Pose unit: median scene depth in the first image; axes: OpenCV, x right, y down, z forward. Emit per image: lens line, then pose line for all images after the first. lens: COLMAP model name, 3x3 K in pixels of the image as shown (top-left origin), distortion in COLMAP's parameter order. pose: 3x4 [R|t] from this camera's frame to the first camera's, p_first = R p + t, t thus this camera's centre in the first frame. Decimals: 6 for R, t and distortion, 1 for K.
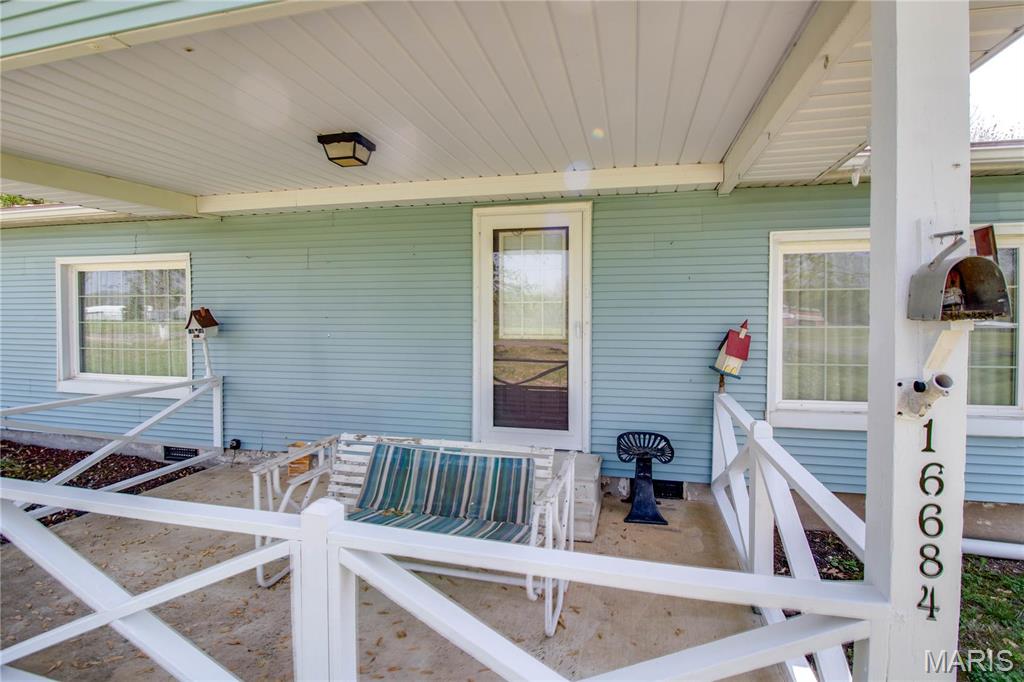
lens RADIAL K [[514.2, 0, 497.6], [0, 514.2, 323.7], [0, 0, 1]] dist [-0.003469, 0.000227]
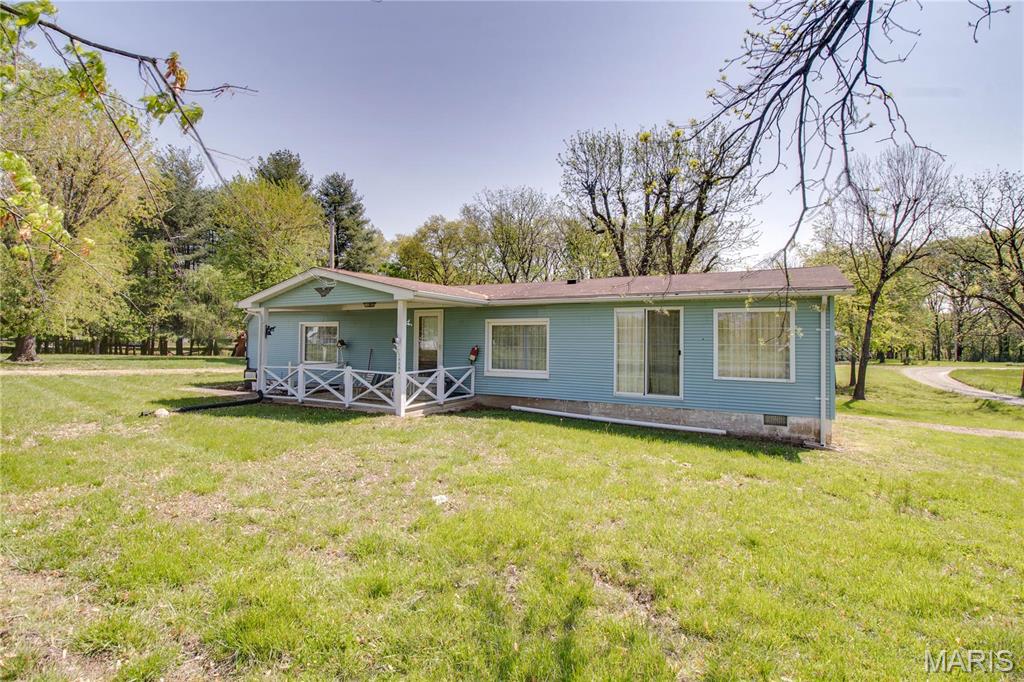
lens RADIAL K [[467.7, 0, 510.3], [0, 467.7, 339.0], [0, 0, 1]] dist [-0.002892, -0.000268]
pose [[0.974367, 0.008622, -0.224798, 1.028287], [-0.014973, 0.999535, -0.026563, 0.025197], [0.224464, 0.029248, 0.974043, -1.488706]]
